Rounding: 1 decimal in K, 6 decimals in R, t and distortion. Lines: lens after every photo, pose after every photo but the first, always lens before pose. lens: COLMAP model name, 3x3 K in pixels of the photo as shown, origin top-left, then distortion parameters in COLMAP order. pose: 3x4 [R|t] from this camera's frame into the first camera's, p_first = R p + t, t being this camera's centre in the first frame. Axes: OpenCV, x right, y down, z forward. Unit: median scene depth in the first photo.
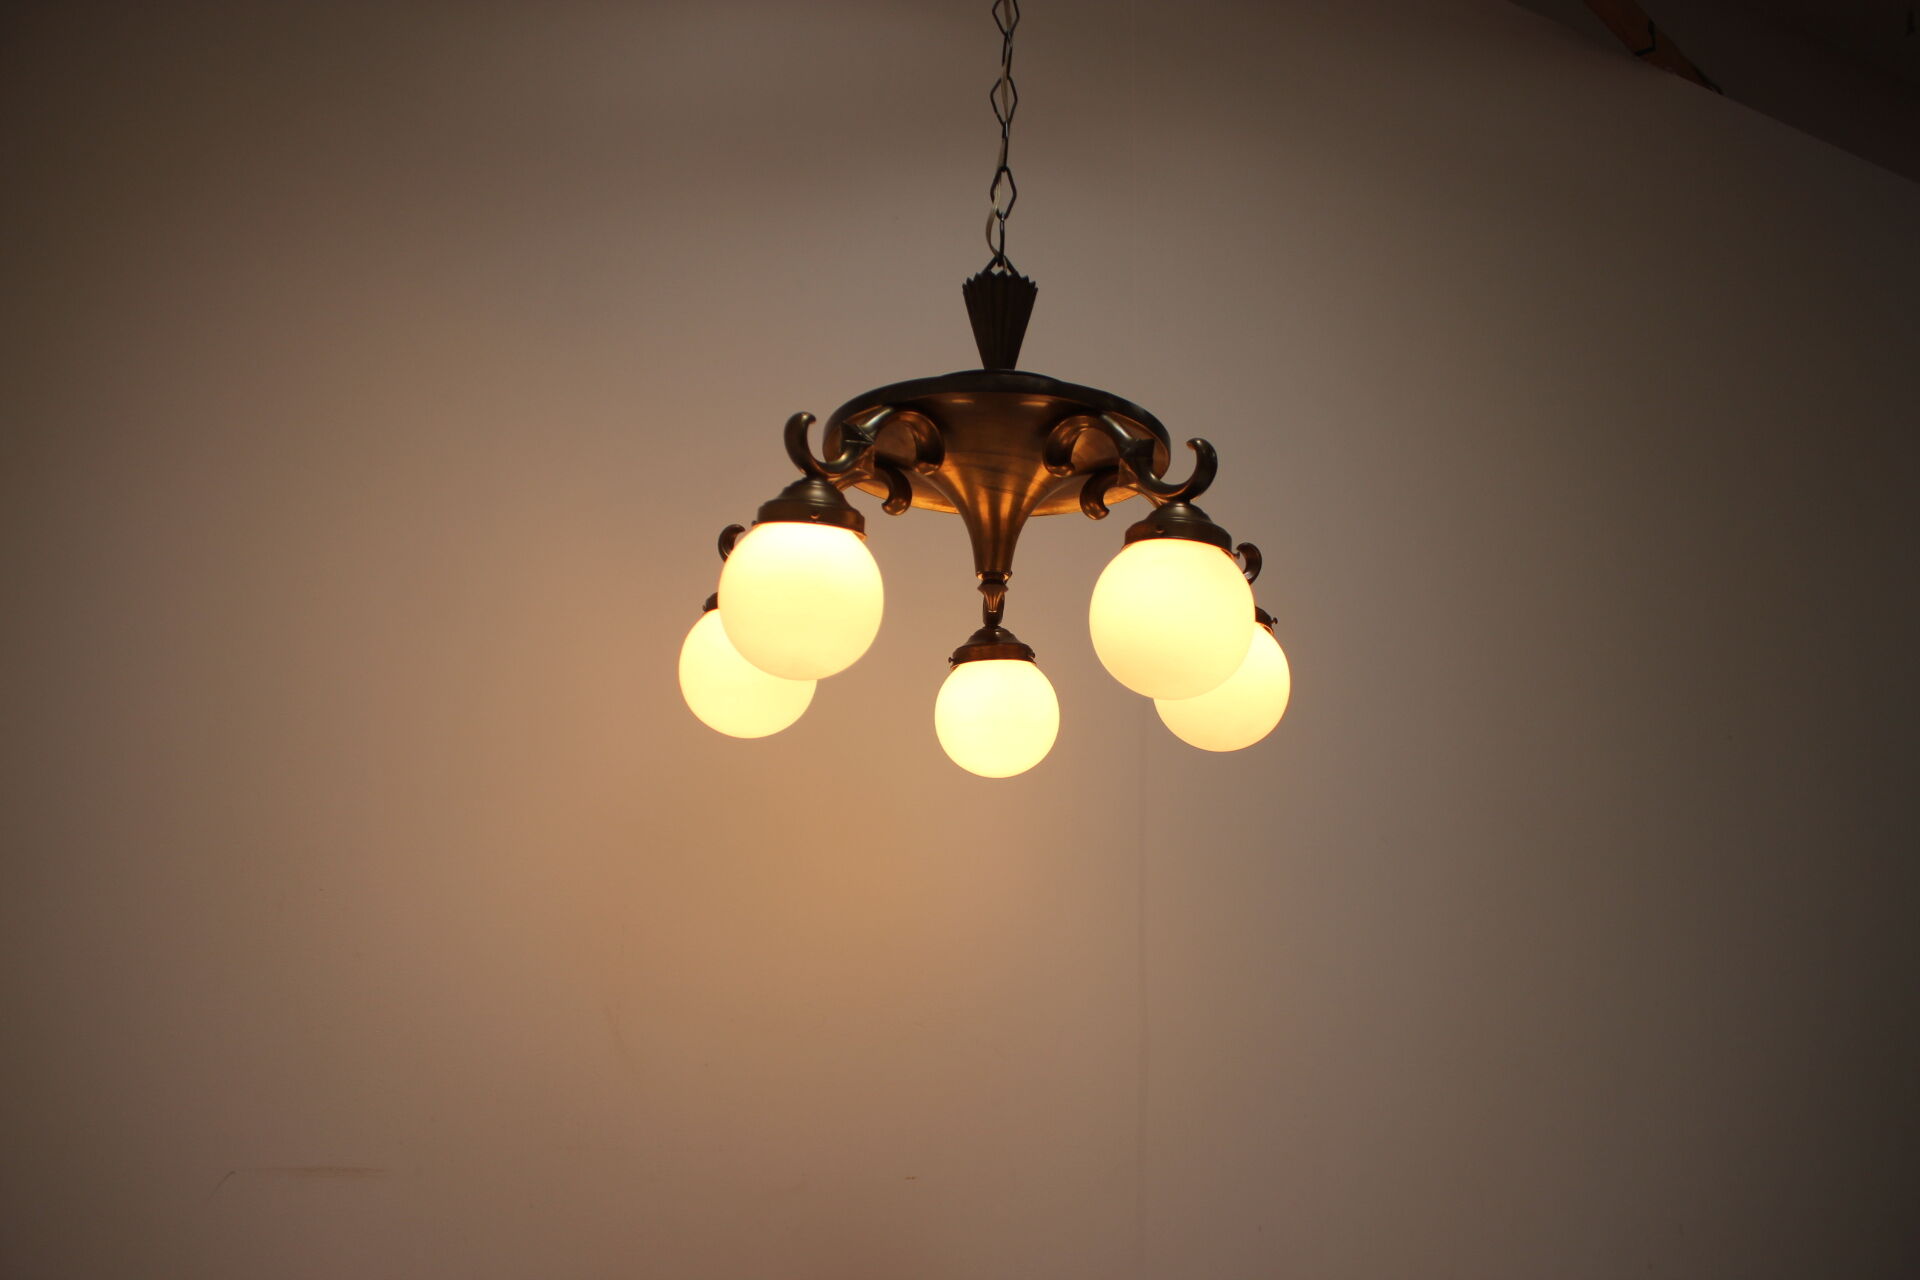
lens RADIAL K [[1603.5, 0, 1002.1], [0, 1603.5, 644.1], [0, 0, 1]] dist [-0.199503, 0.480413]
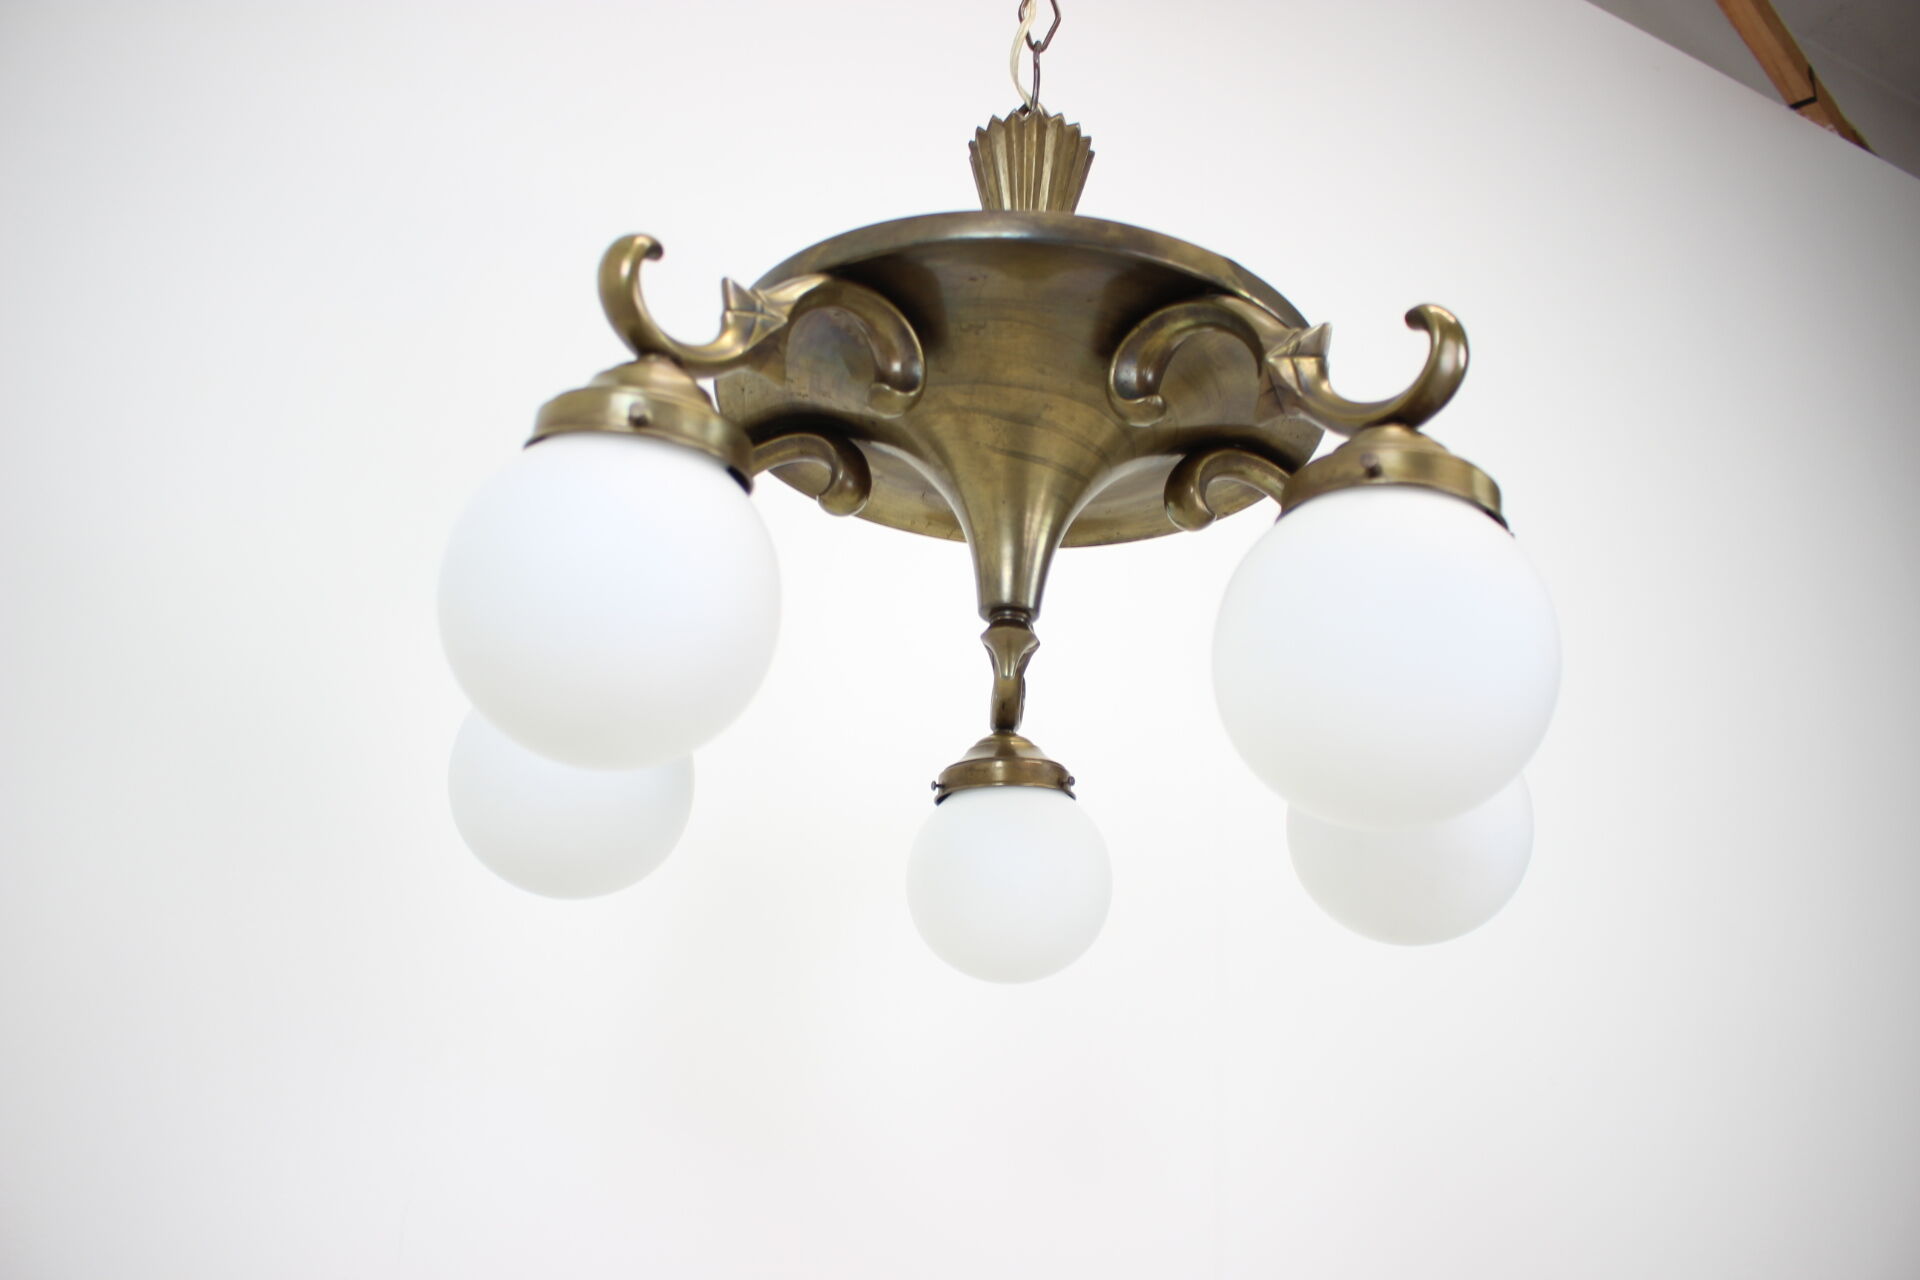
lens RADIAL K [[1603.5, 0, 1002.1], [0, 1603.5, 644.1], [0, 0, 1]] dist [-0.199503, 0.480413]
pose [[0.999733, 0.021264, -0.009079, -0.002913], [-0.022167, 0.993145, -0.114764, 0.028592], [0.006577, 0.114934, 0.993351, 0.424125]]
